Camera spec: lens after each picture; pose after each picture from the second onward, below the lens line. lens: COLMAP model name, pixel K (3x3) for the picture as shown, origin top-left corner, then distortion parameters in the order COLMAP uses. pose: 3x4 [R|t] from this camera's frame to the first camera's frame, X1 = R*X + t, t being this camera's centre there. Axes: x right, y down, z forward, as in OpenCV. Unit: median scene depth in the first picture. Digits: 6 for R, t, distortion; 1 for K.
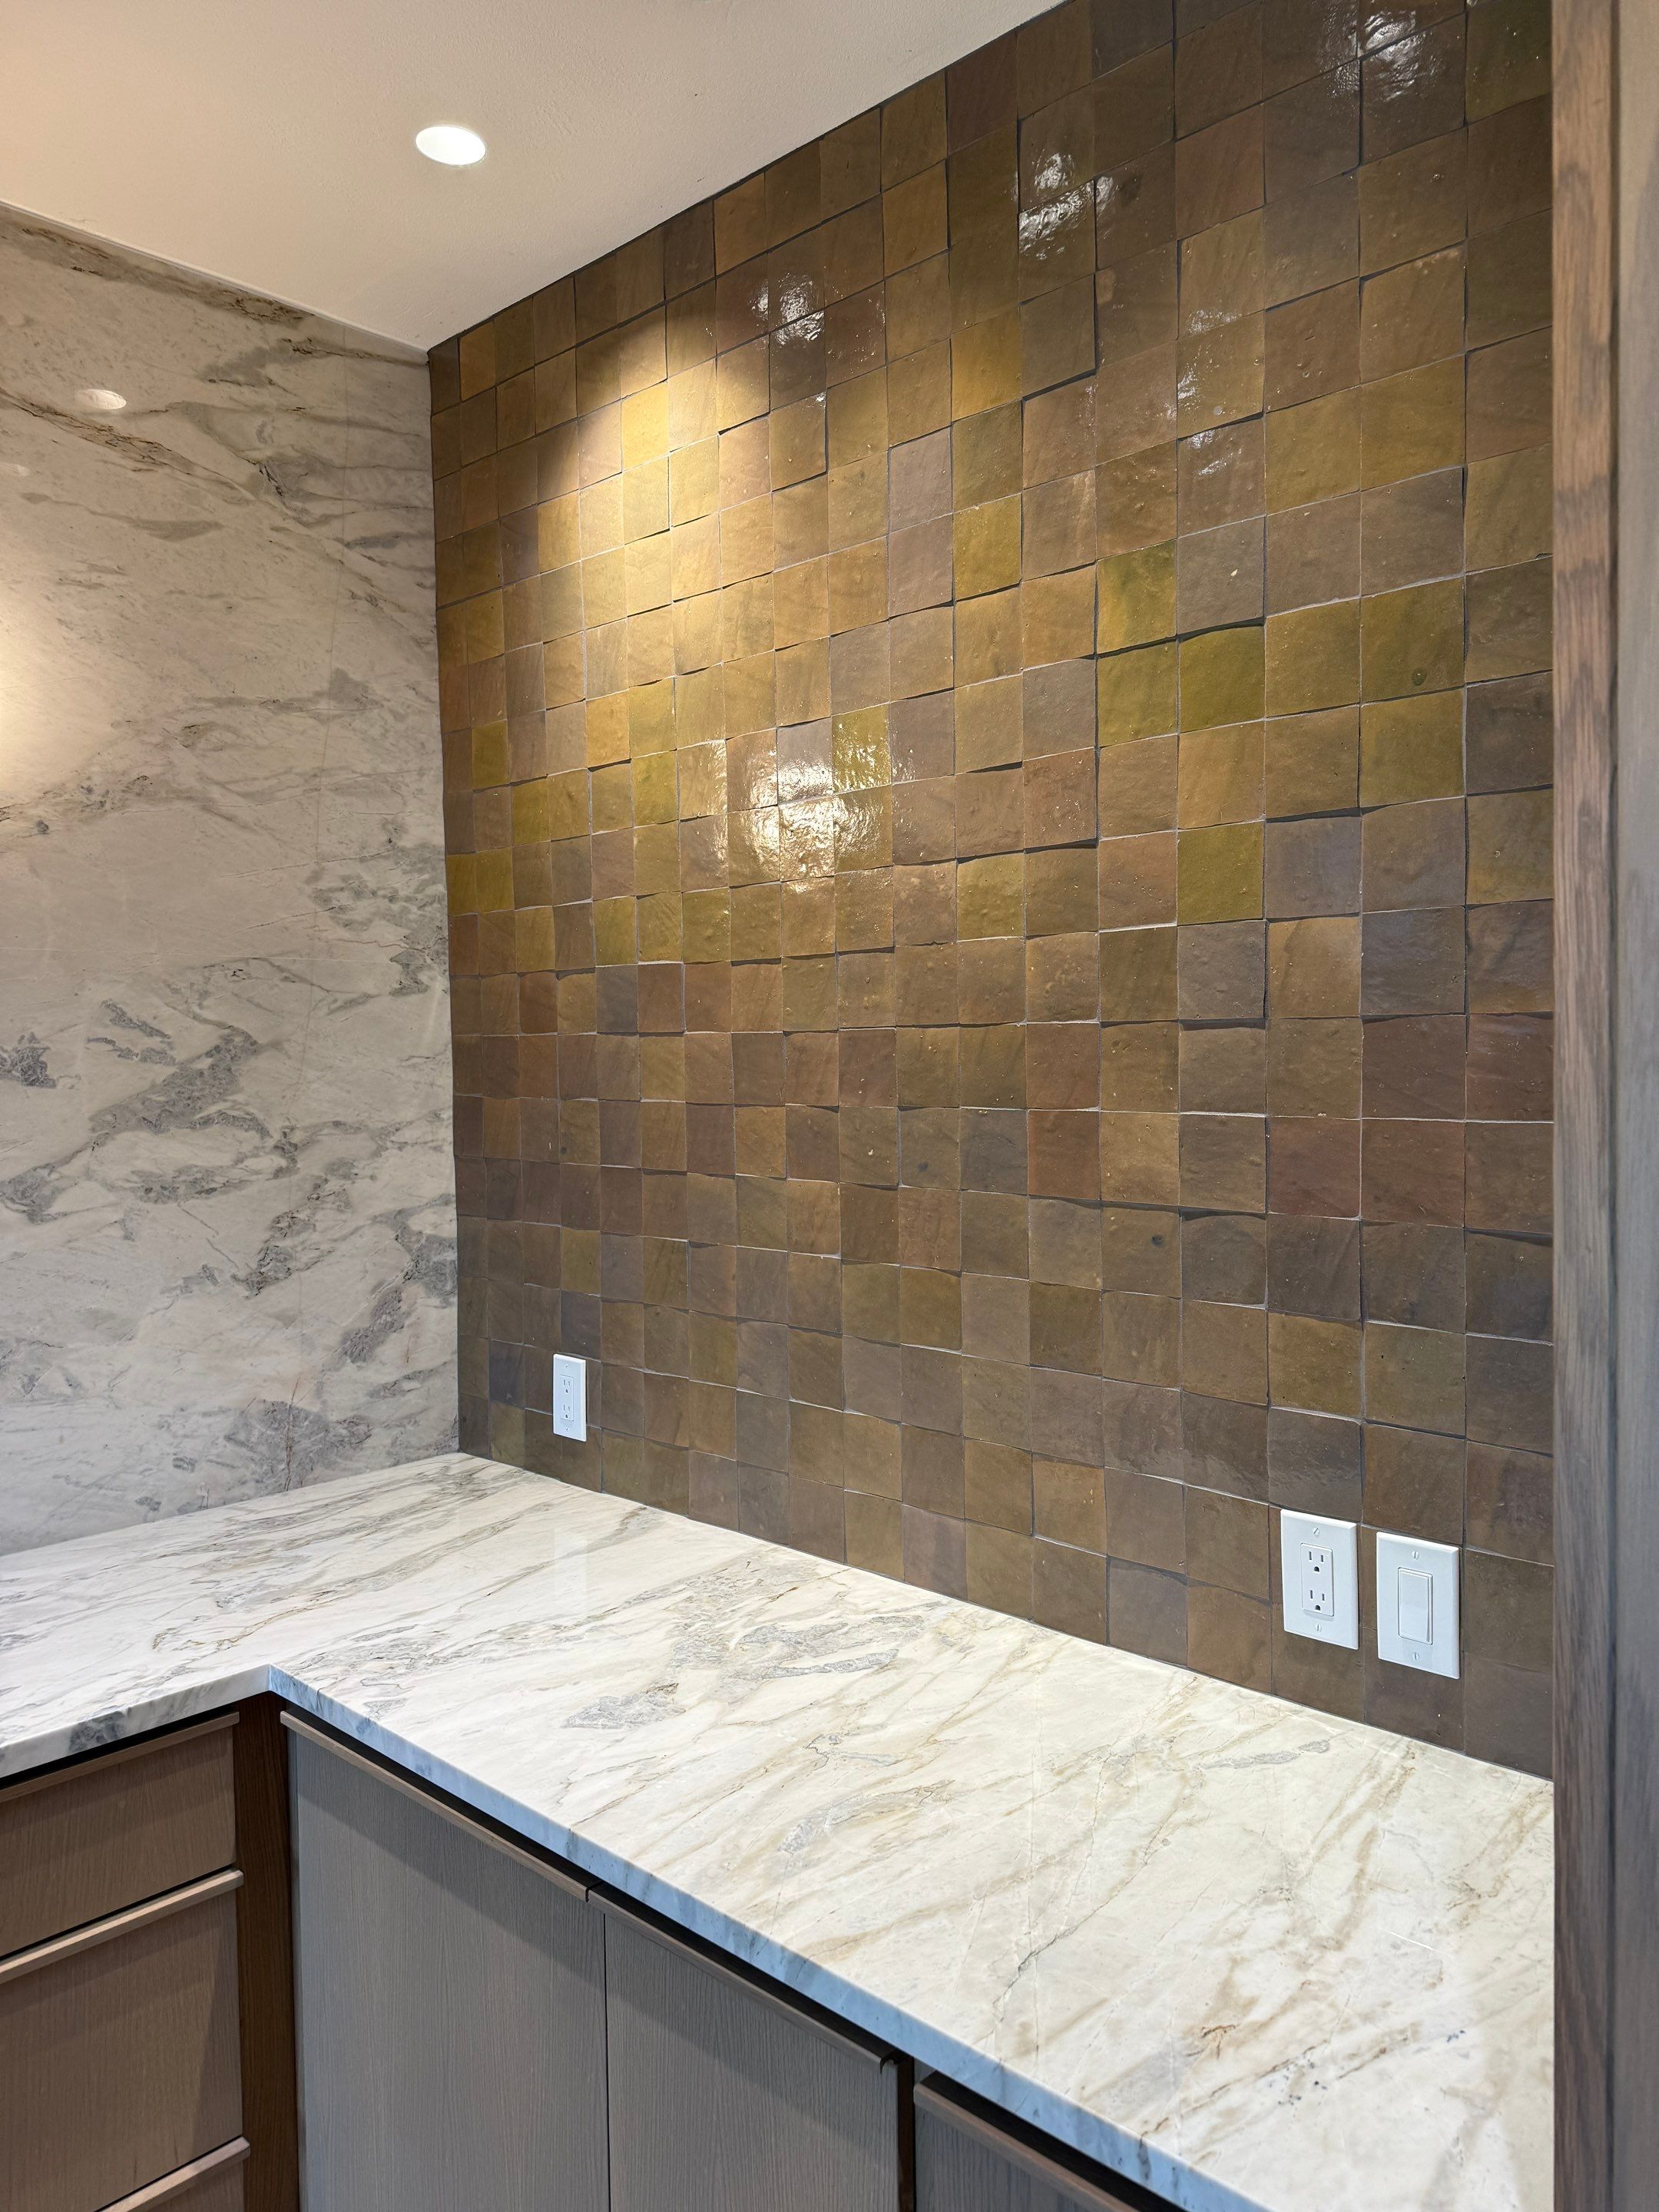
lens RADIAL K [[1538.4, 0, 816.3], [0, 1538.4, 1105.6], [0, 0, 1]] dist [0.089930, -0.101206]
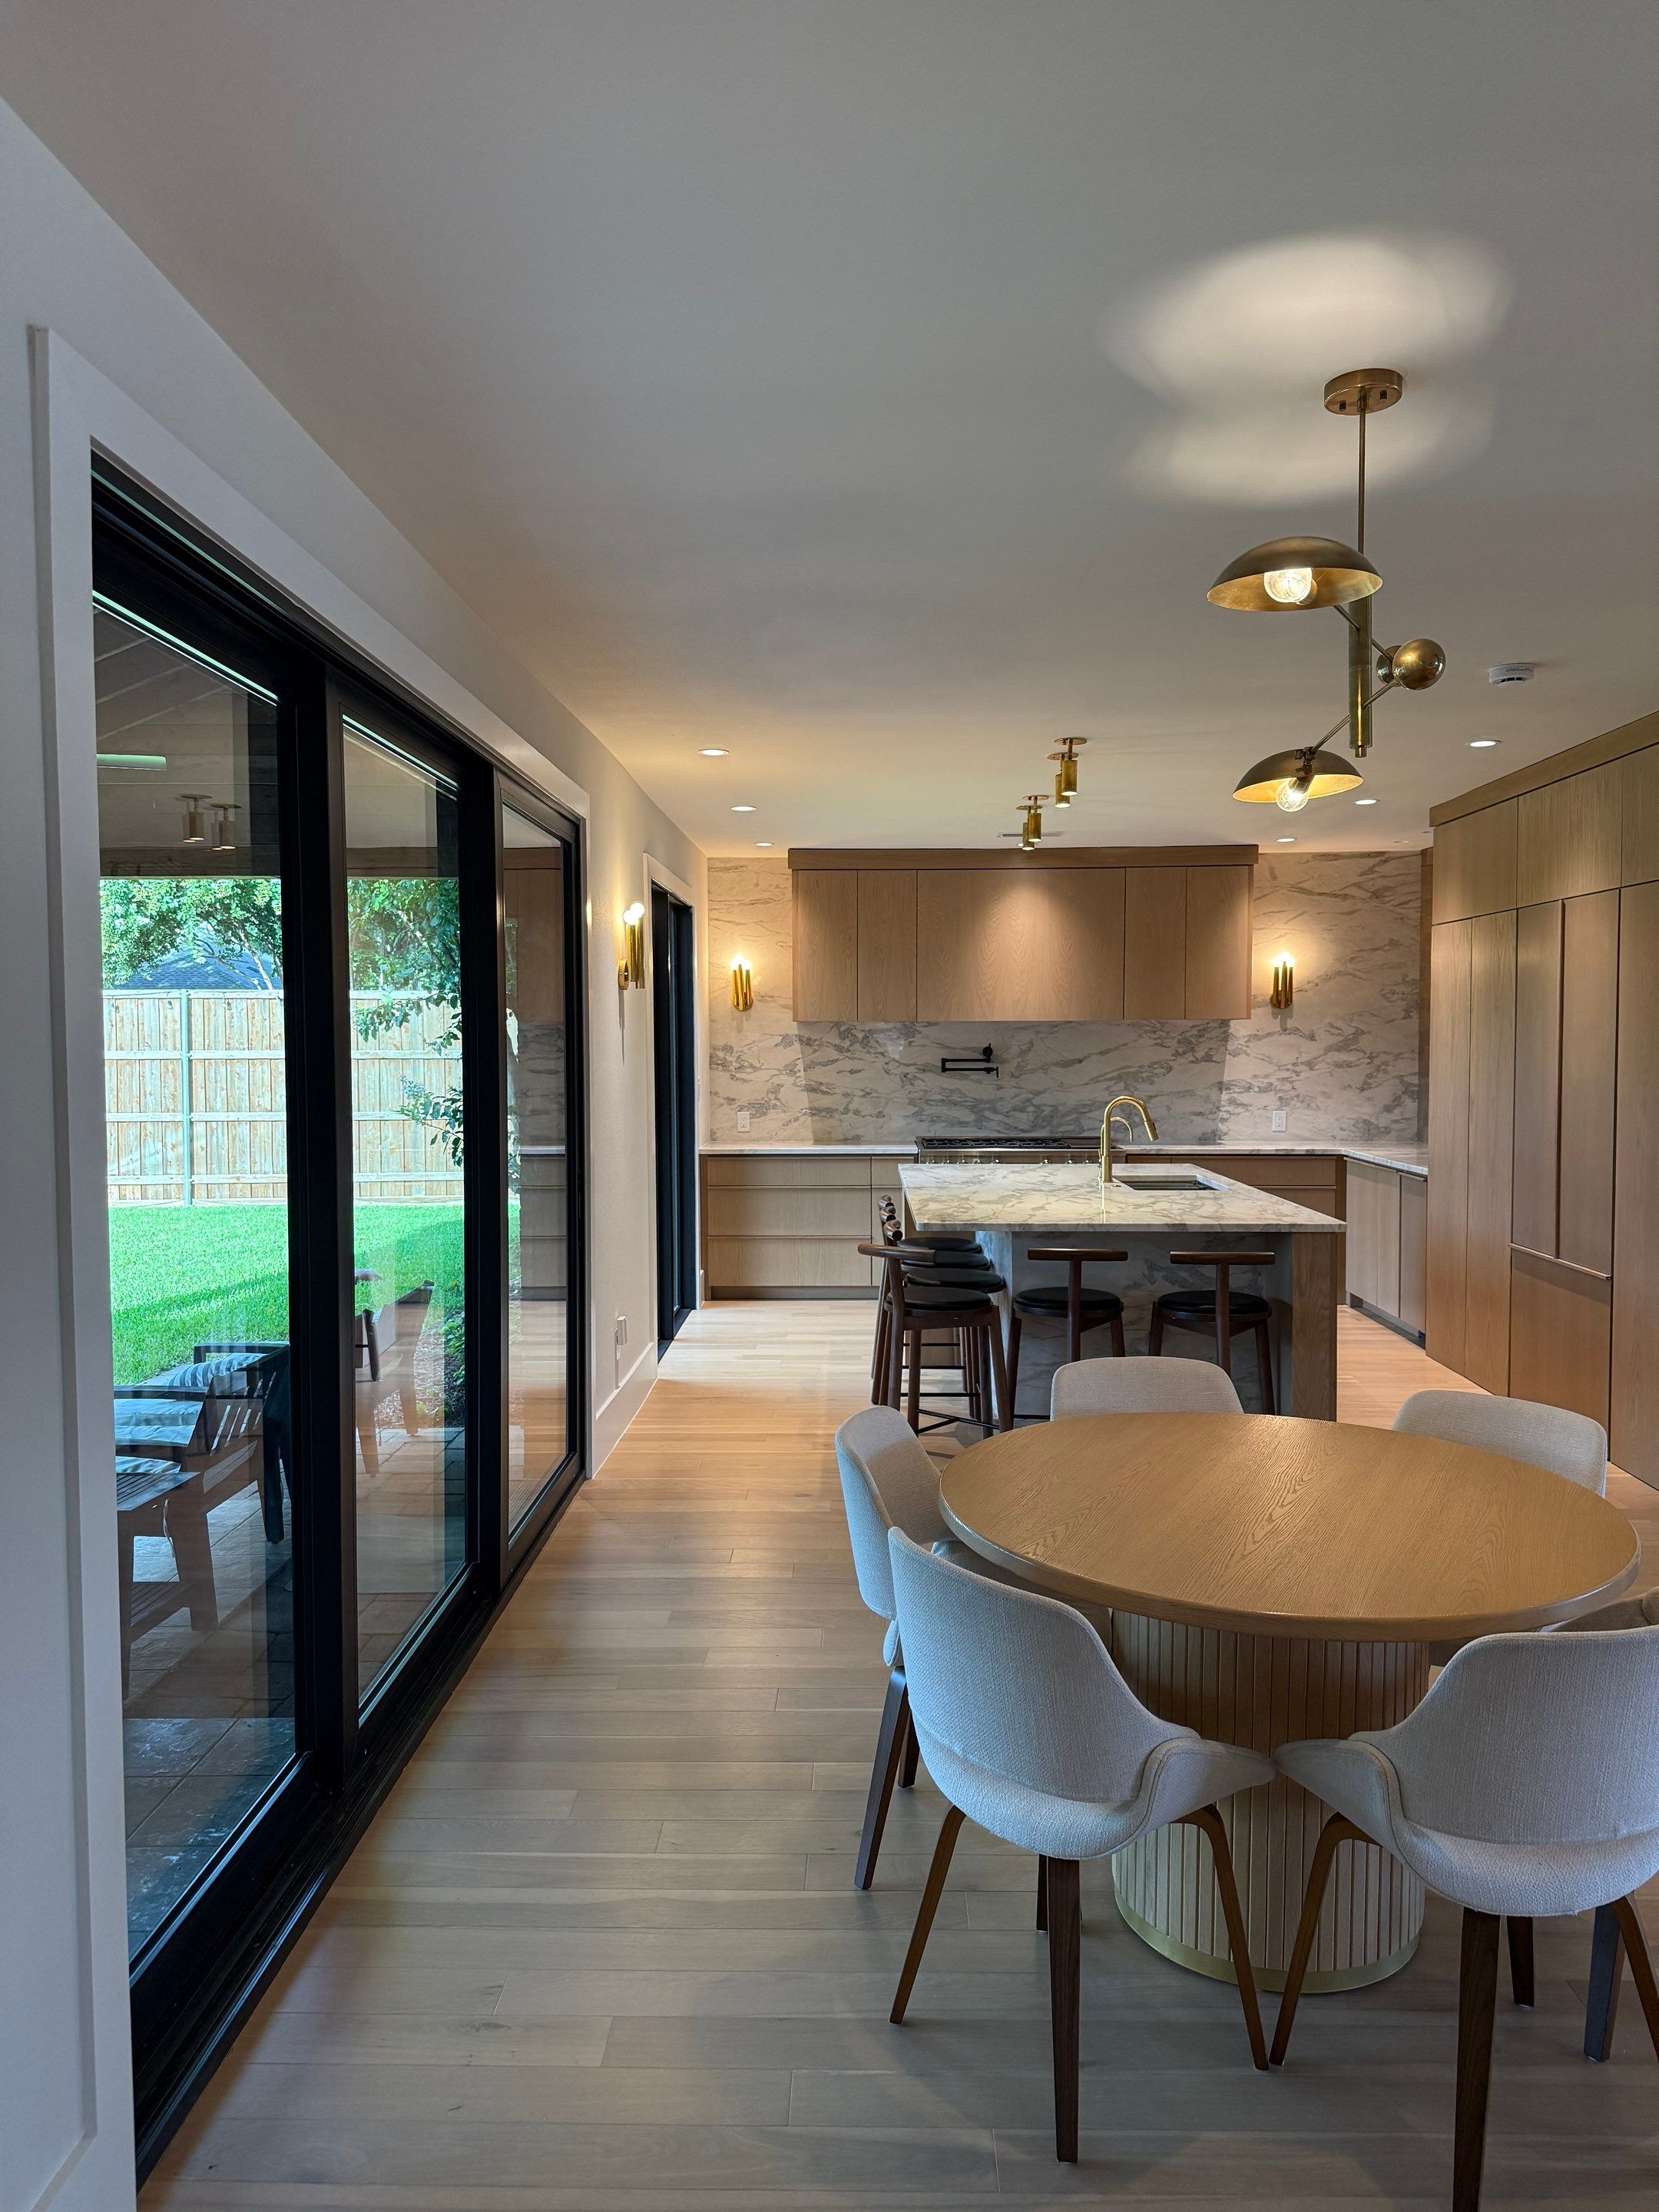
lens RADIAL K [[1538.4, 0, 828.8], [0, 1538.4, 1102.0], [0, 0, 1]] dist [0.089930, -0.101206]
pose [[0.676246, 0.046407, -0.735213, 1.809566], [-0.029940, 0.998921, 0.035513, 0.044819], [0.736067, -0.002003, 0.676906, -2.988057]]
